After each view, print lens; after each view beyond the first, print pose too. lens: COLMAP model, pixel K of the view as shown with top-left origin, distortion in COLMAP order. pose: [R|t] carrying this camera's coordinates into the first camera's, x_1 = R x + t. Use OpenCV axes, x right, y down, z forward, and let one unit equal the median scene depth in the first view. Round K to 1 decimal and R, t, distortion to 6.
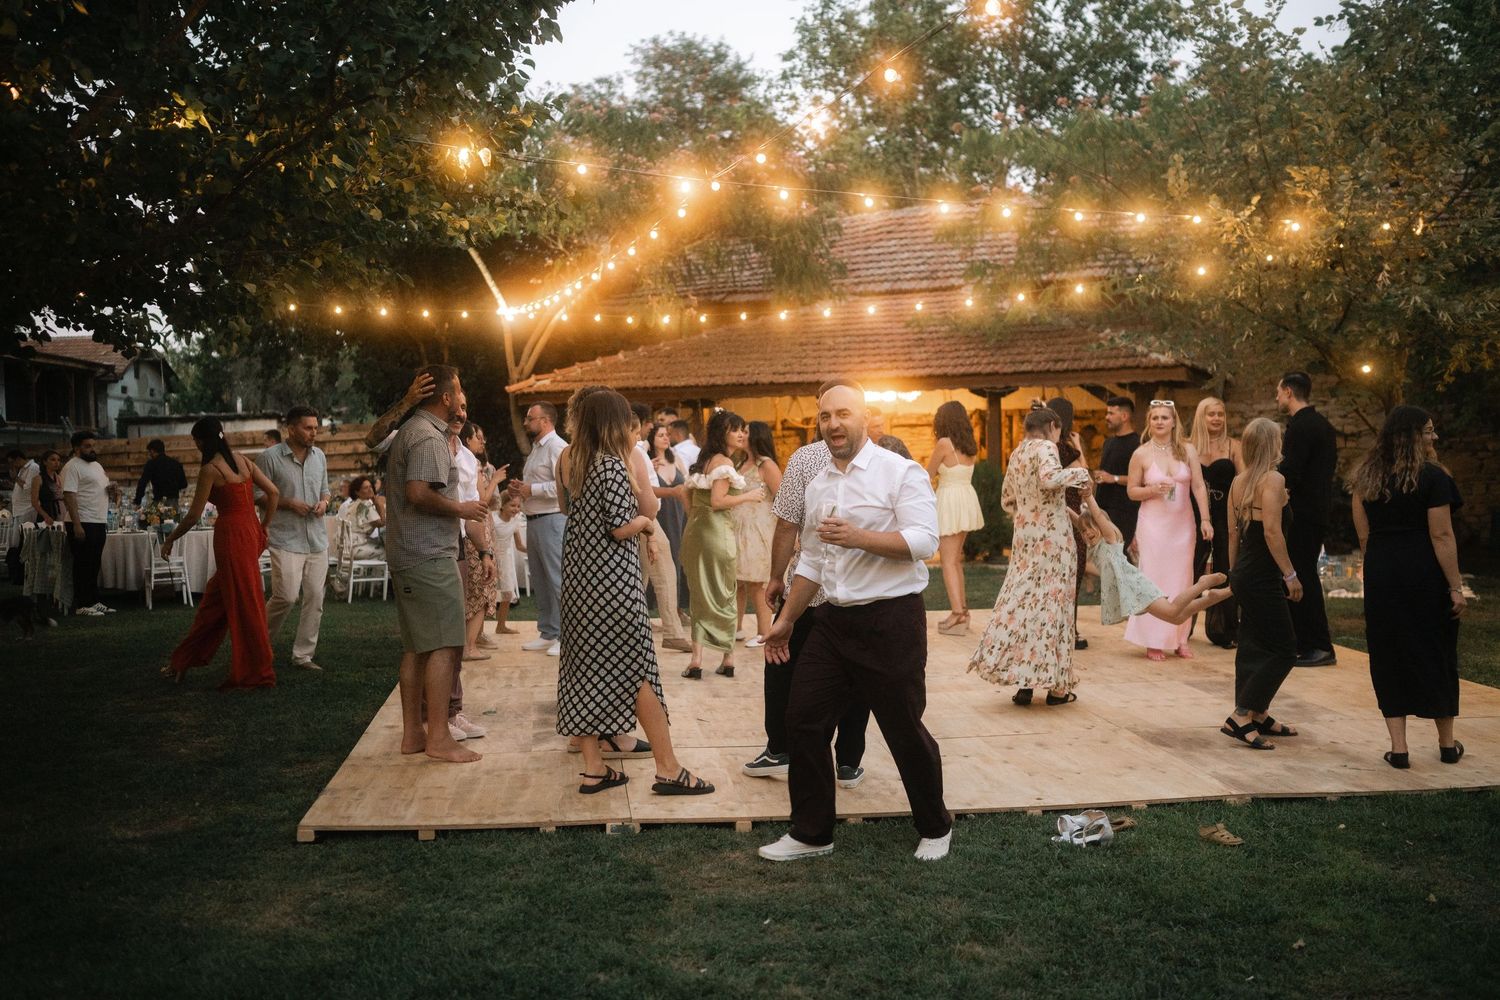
lens RADIAL K [[1401.6, 0, 751.5], [0, 1401.6, 501.8], [0, 0, 1]] dist [-0.000652, 0.013881]
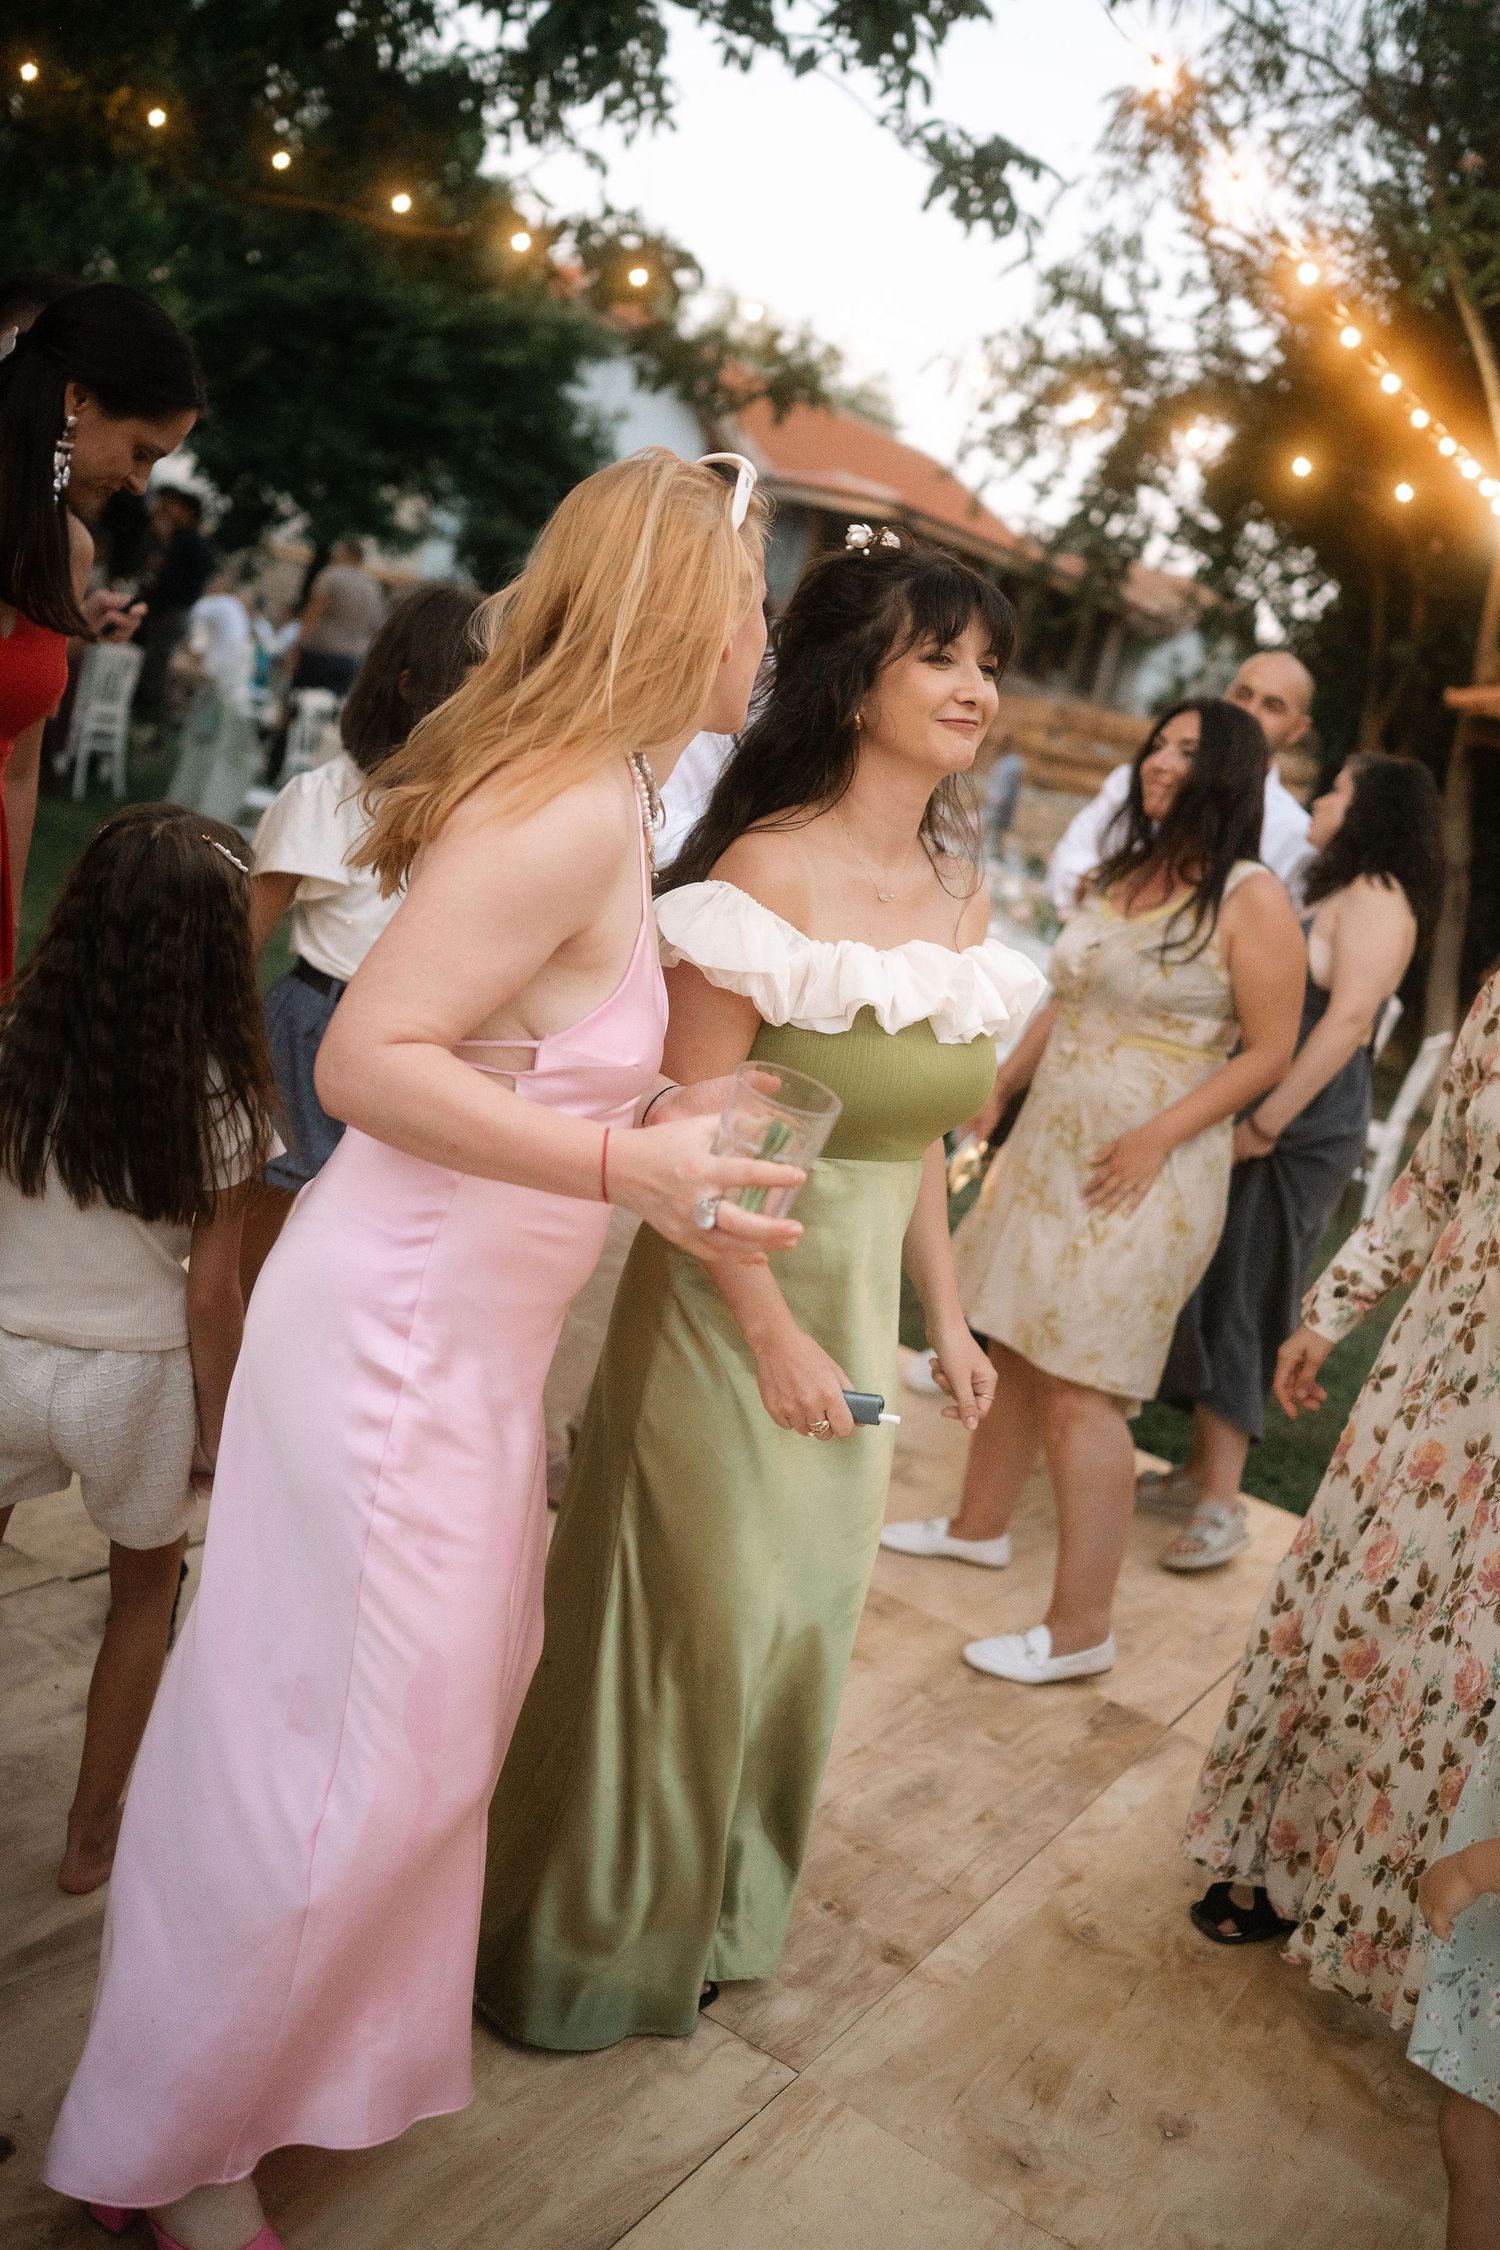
lens RADIAL K [[2104.2, 0, 759.4], [0, 2104.2, 1137.8], [0, 0, 1]] dist [0.002263, 0.005314]
pose [[0.752170, 0.343180, -0.562554, 0.071732], [-0.284195, 0.939154, 0.192934, -0.022937], [0.594536, 0.014756, 0.803933, 0.427588]]
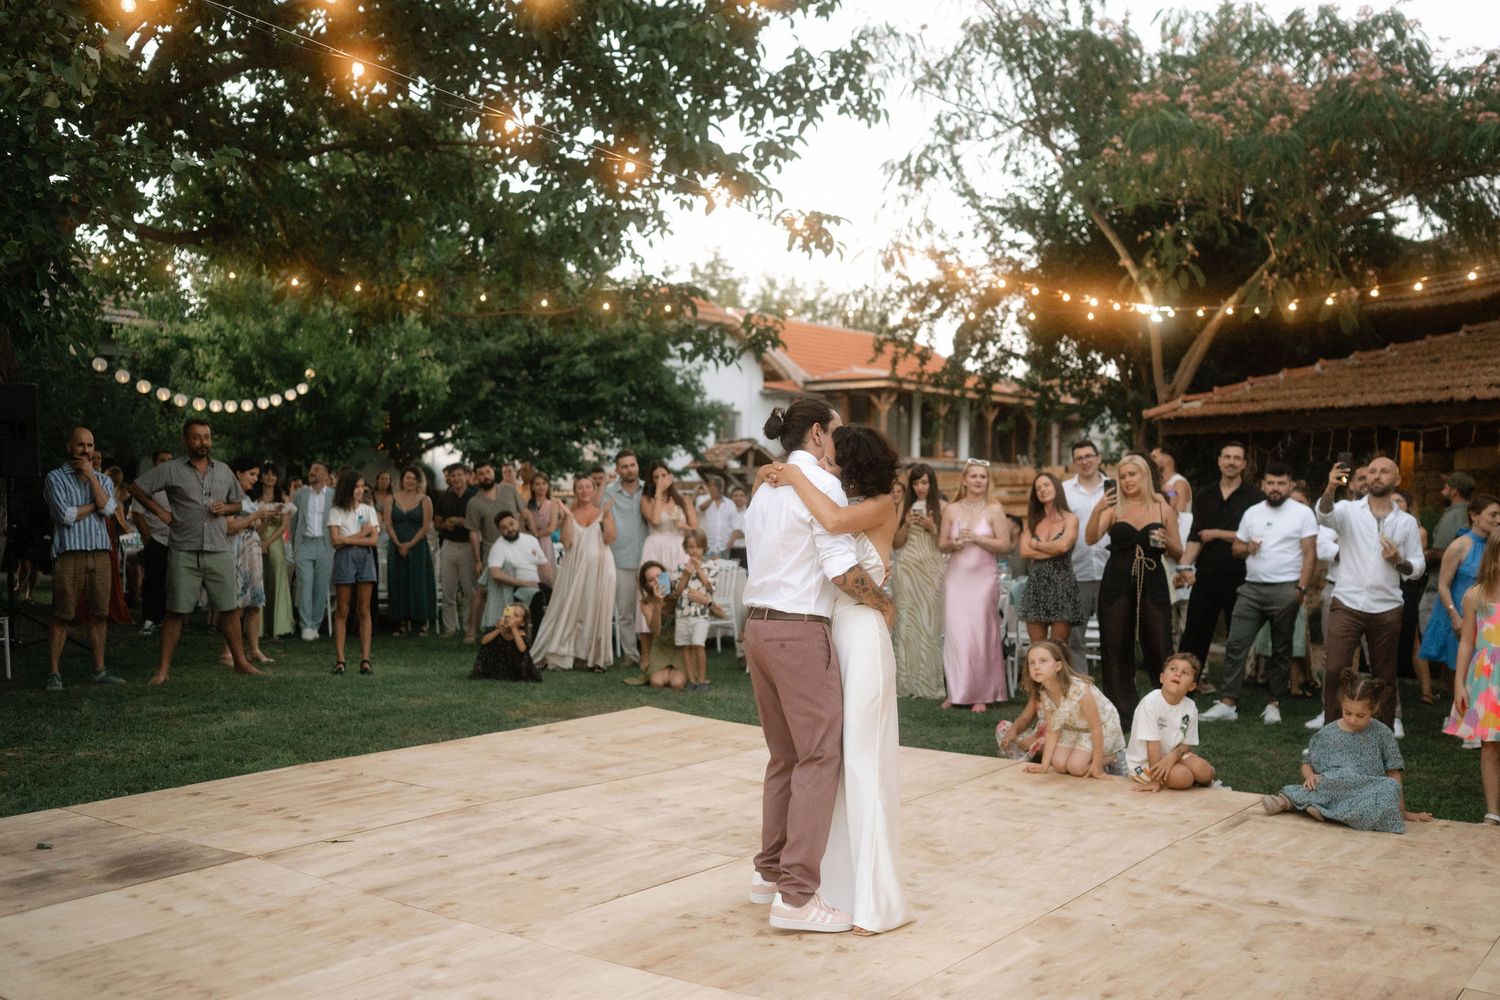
lens RADIAL K [[1480.3, 0, 758.1], [0, 1480.3, 574.0], [0, 0, 1]] dist [0.001072, 0.004650]
pose [[0.739169, 0.068352, -0.670042, 0.233318], [-0.059001, 0.997584, 0.036677, -0.012832], [0.670930, 0.012423, 0.741416, 0.302344]]
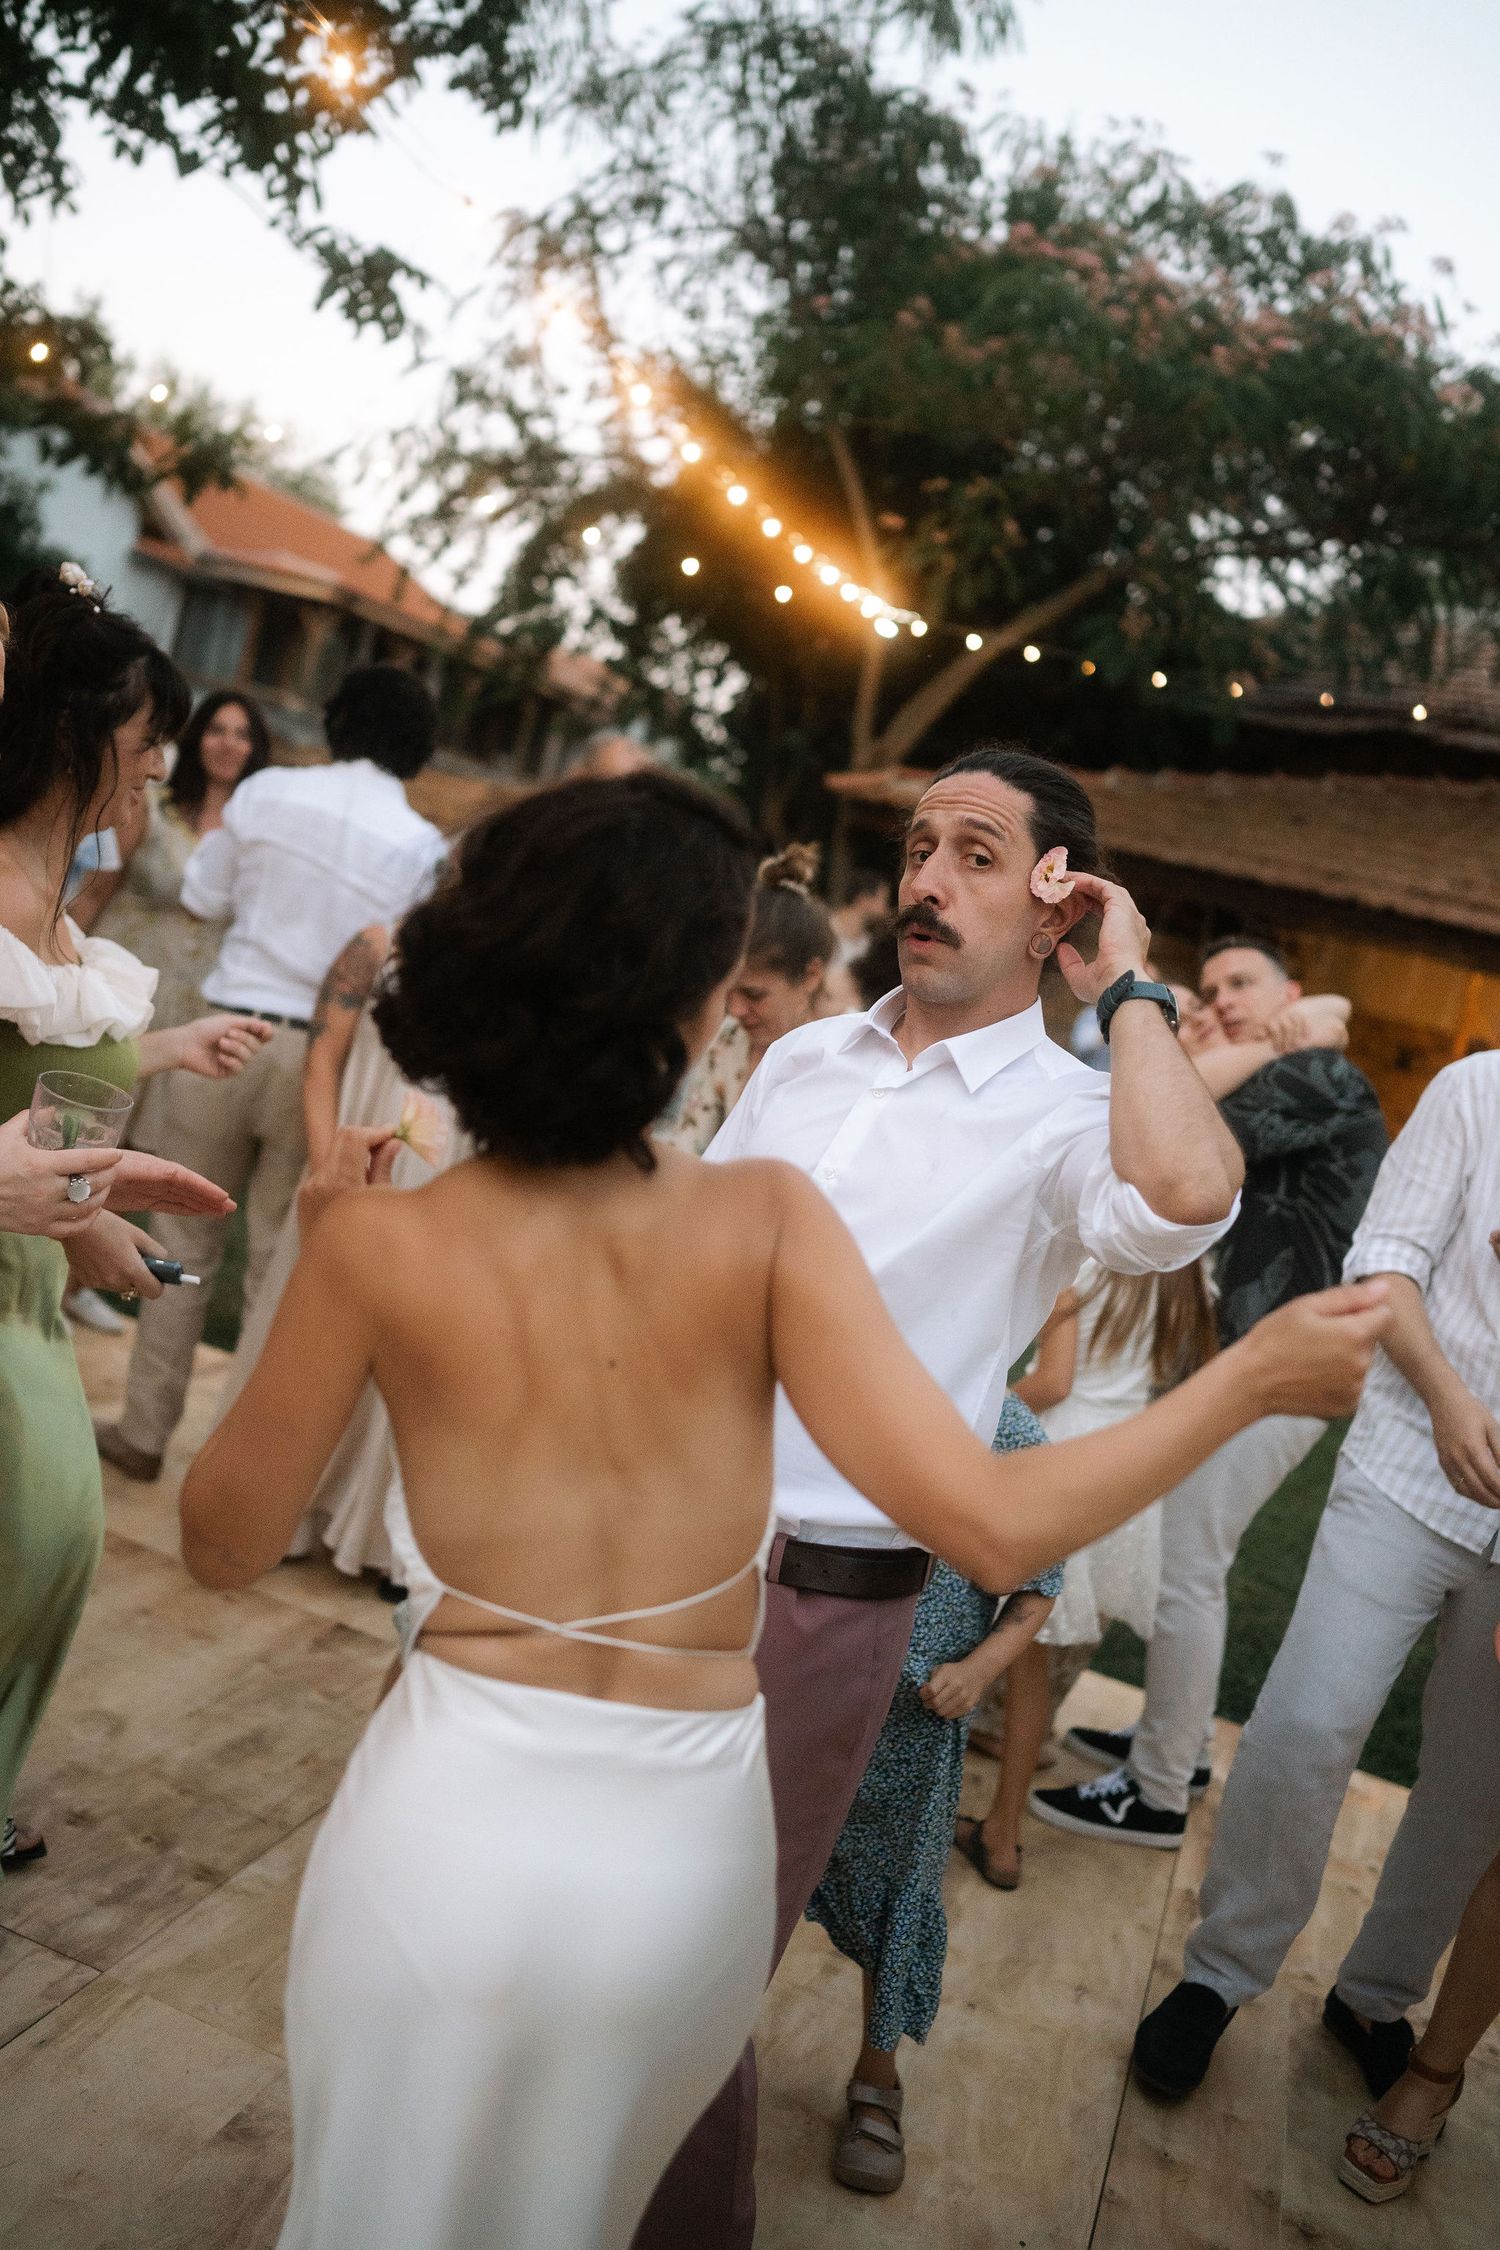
lens RADIAL K [[2108.1, 0, 738.1], [0, 2108.1, 1119.0], [0, 0, 1]] dist [-0.000937, 0.009875]
pose [[0.874578, 0.299642, -0.381220, 0.097716], [-0.292534, 0.953069, 0.078001, -0.024075], [0.386701, 0.043302, 0.921188, 0.414781]]
